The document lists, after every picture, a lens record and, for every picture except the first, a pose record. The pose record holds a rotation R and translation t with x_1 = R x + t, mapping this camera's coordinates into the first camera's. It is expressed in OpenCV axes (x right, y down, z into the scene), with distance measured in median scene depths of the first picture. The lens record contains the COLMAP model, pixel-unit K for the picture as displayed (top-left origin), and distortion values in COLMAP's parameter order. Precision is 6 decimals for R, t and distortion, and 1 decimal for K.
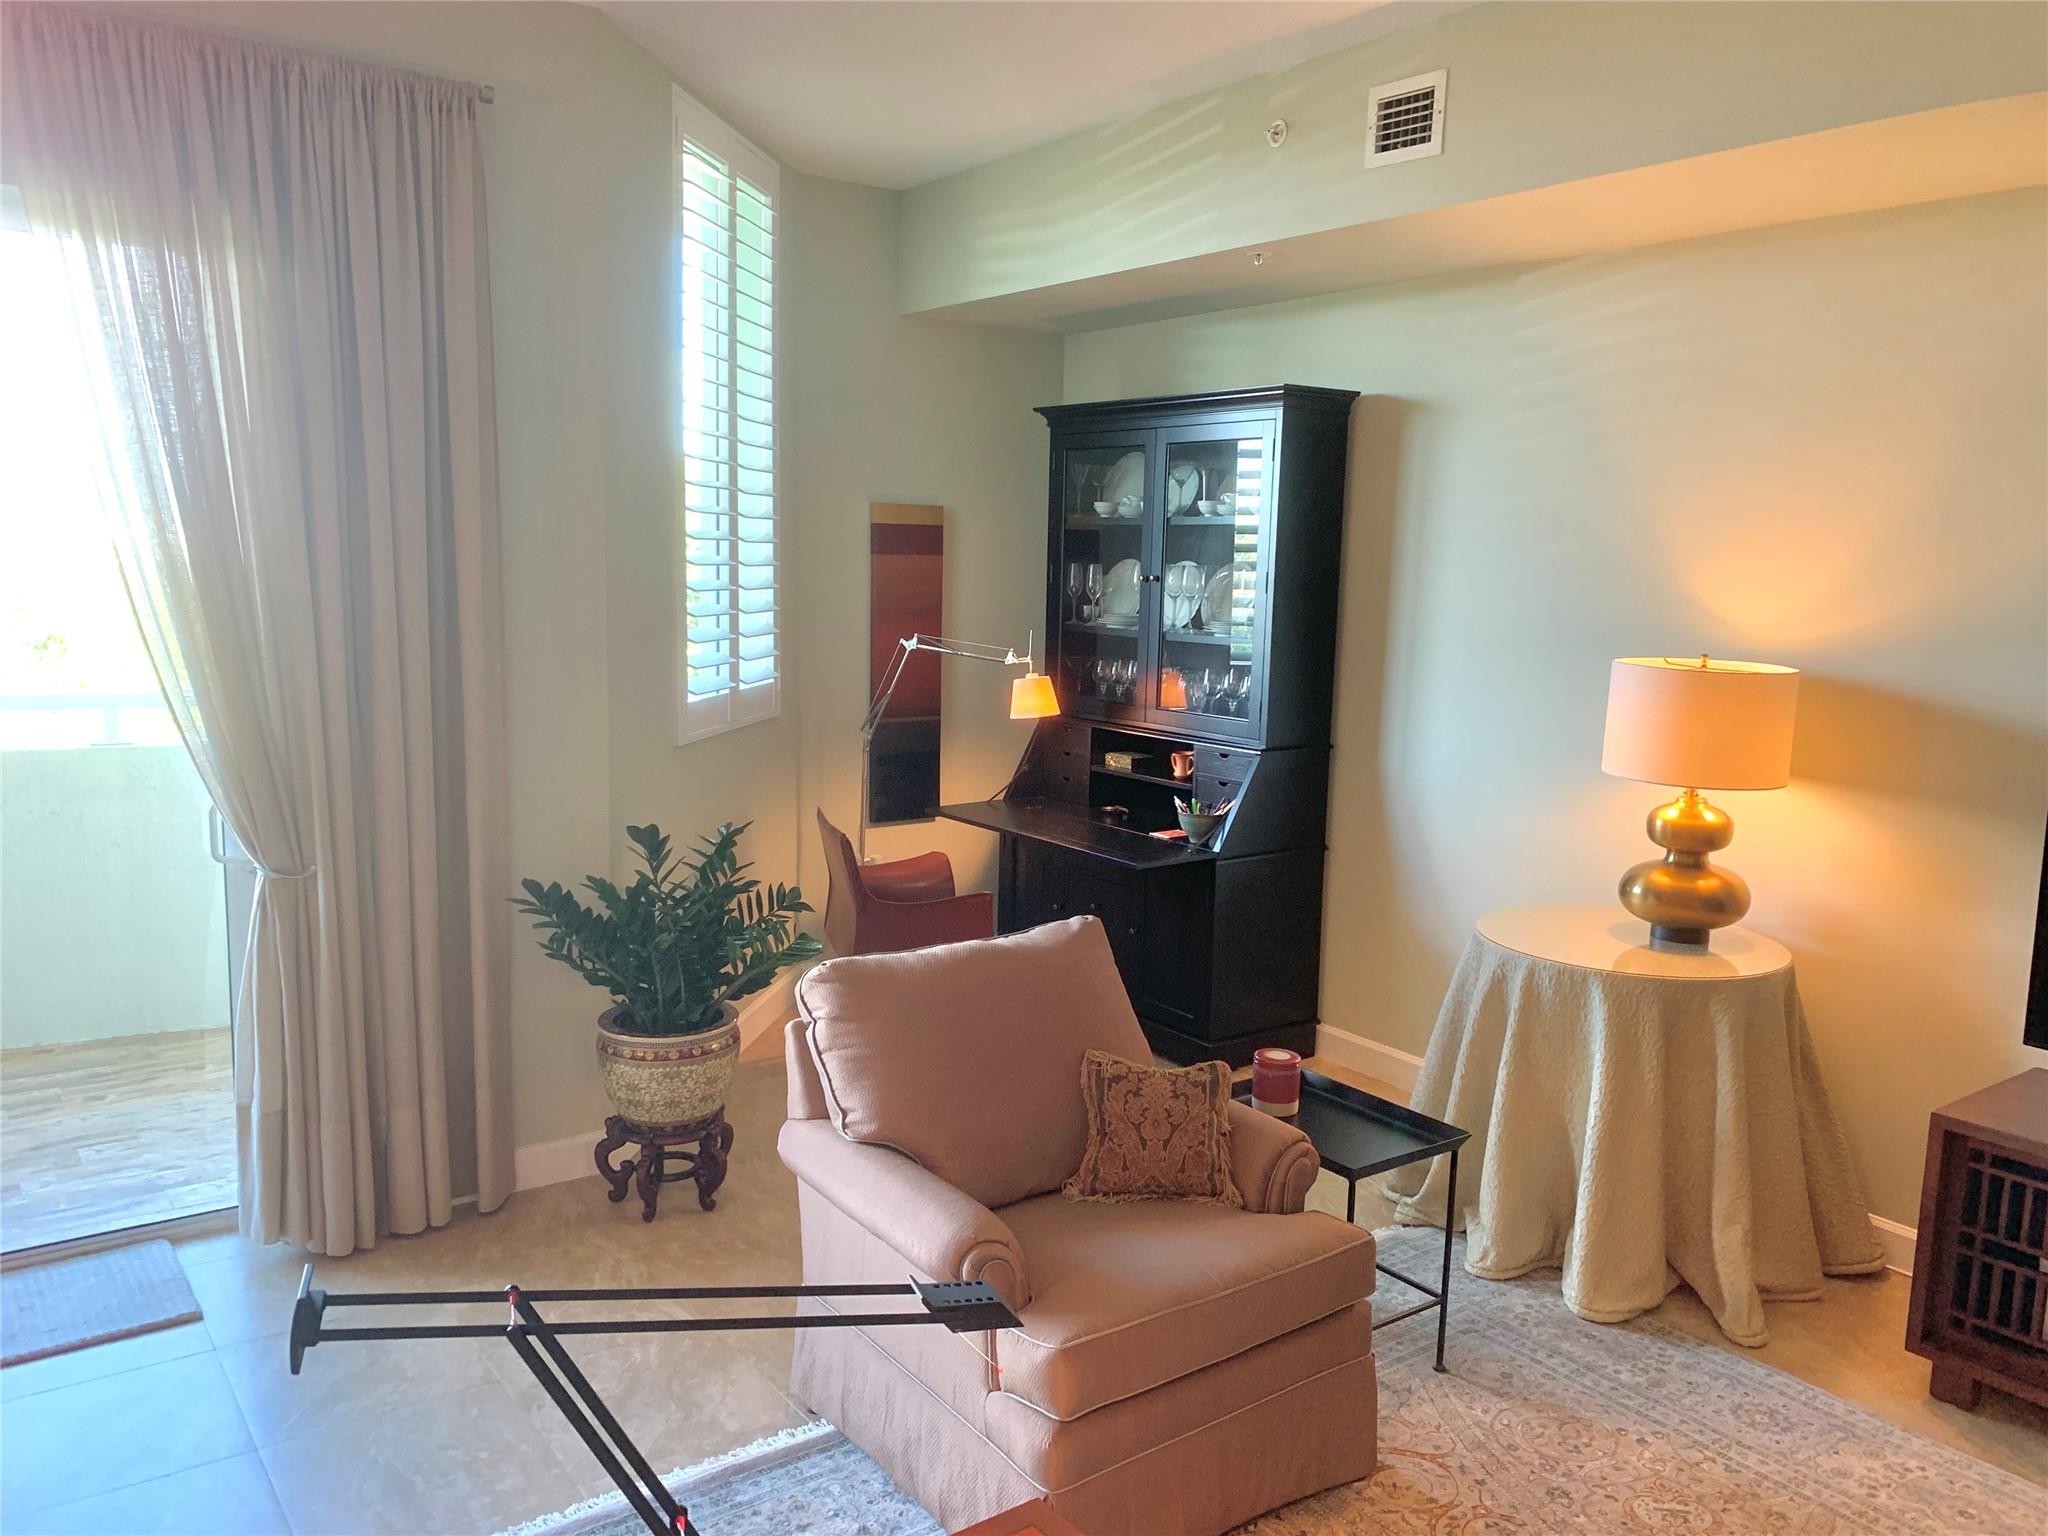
lens RADIAL K [[1576.4, 0, 1001.5], [0, 1576.4, 775.8], [0, 0, 1]] dist [0.042302, -0.072944]
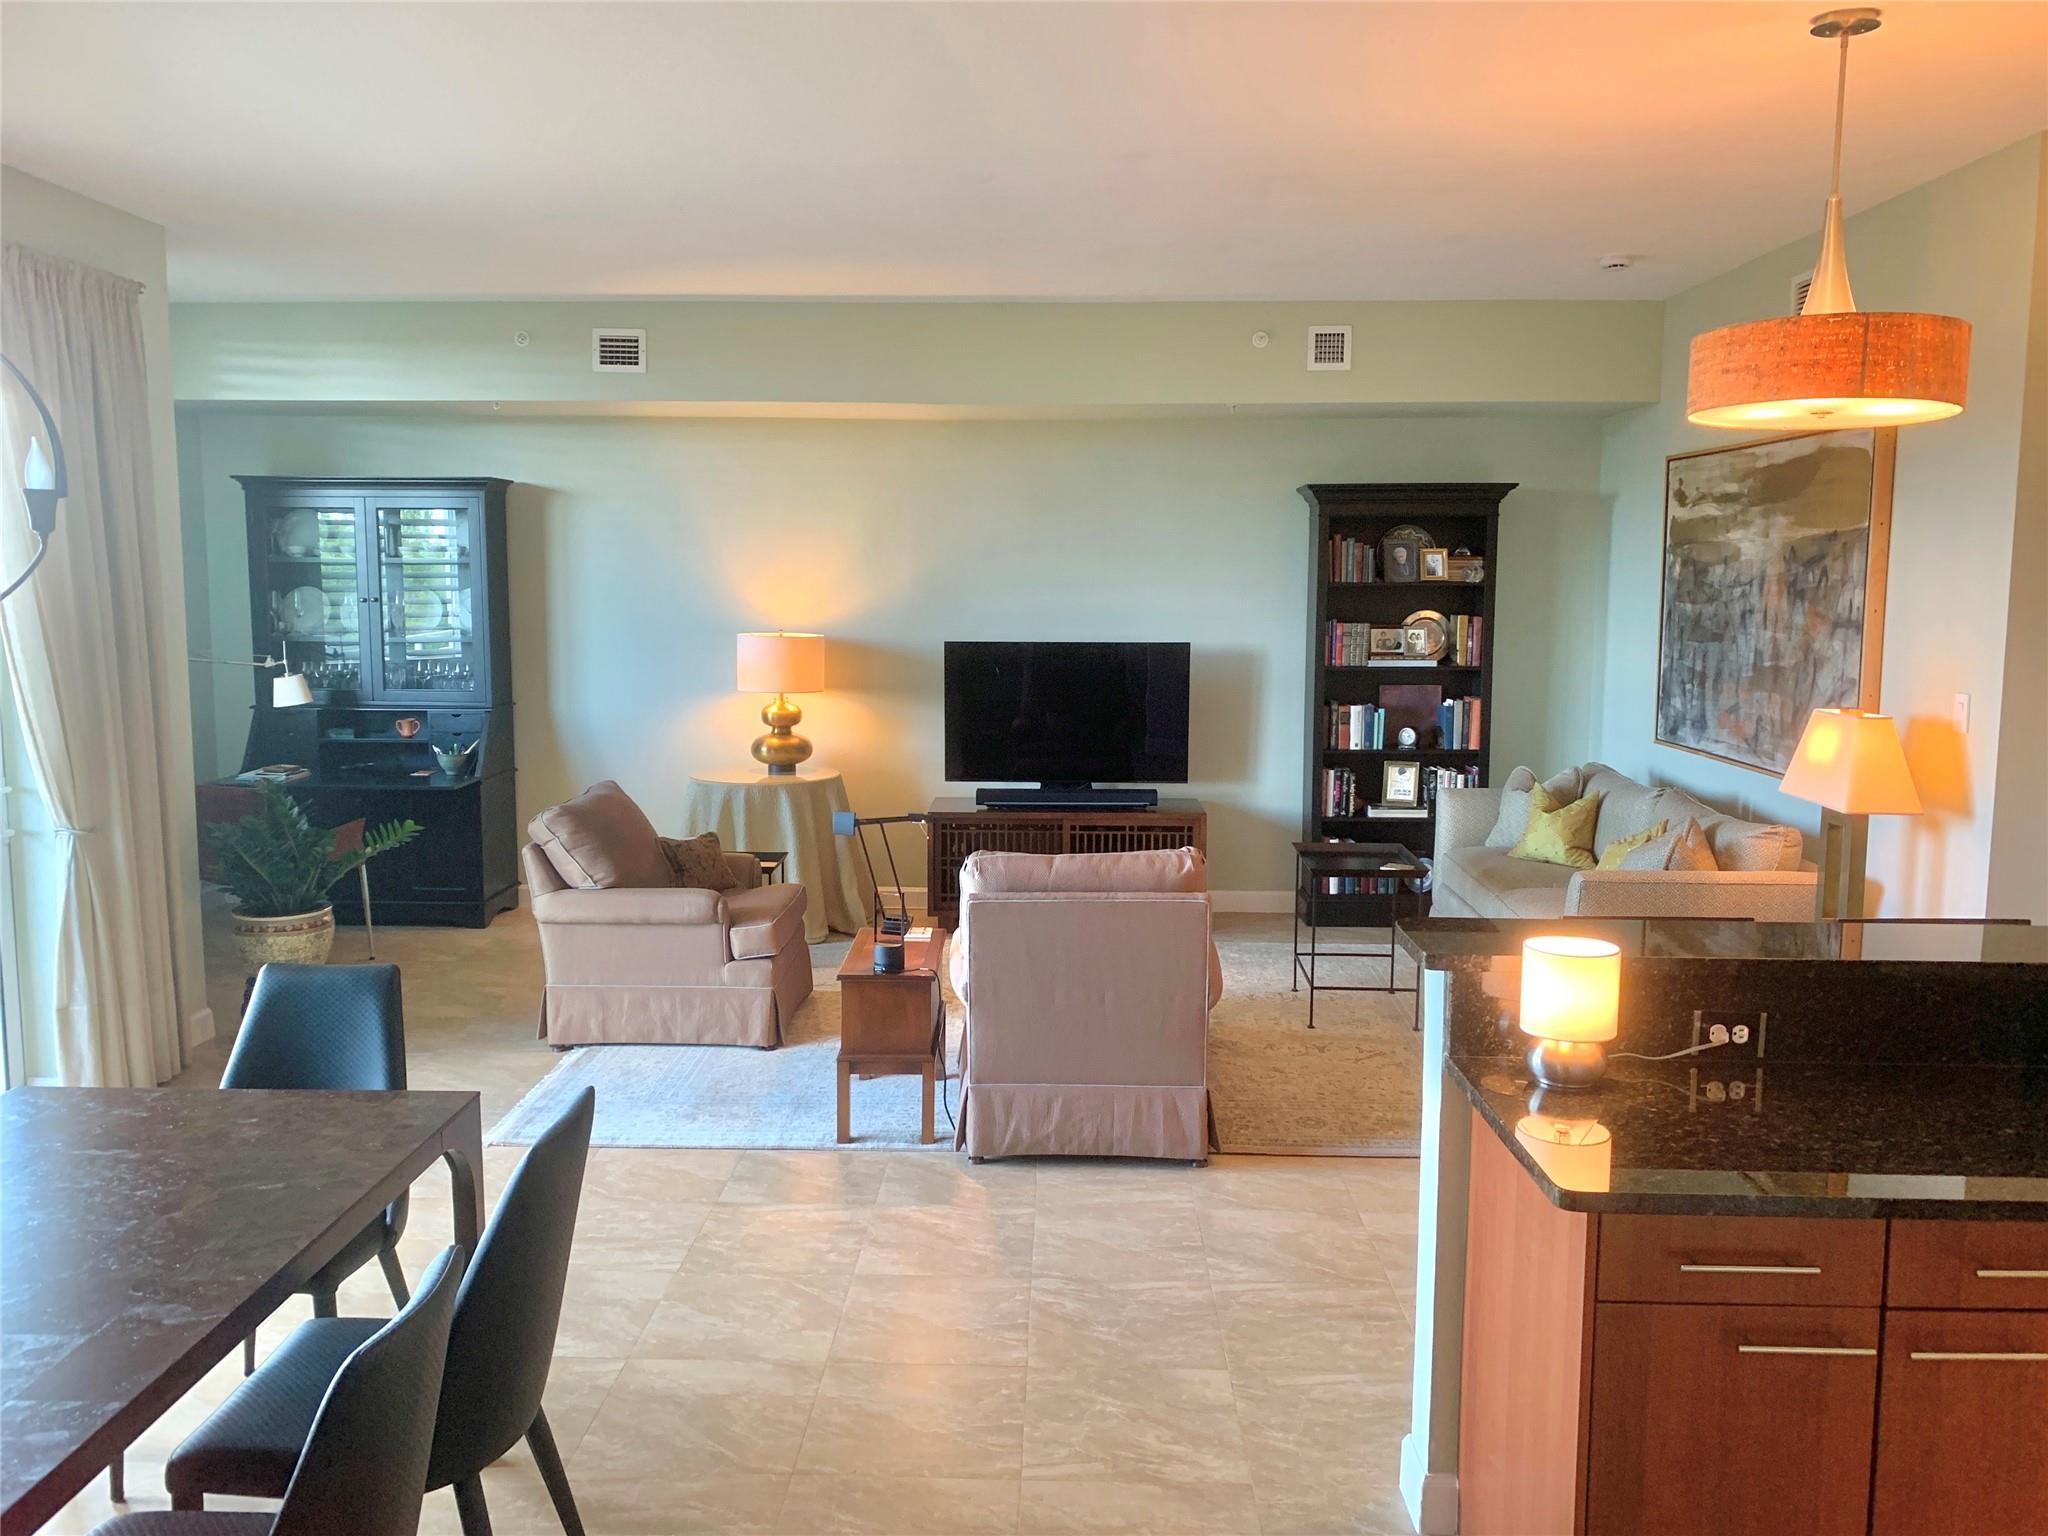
lens RADIAL K [[1576.4, 0, 1001.5], [0, 1576.4, 775.8], [0, 0, 1]] dist [0.042302, -0.072944]
pose [[0.597195, -0.113845, 0.793975, -1.006527], [0.120611, 0.991367, 0.051429, 0.038818], [-0.792976, 0.065049, 0.605771, -0.443495]]
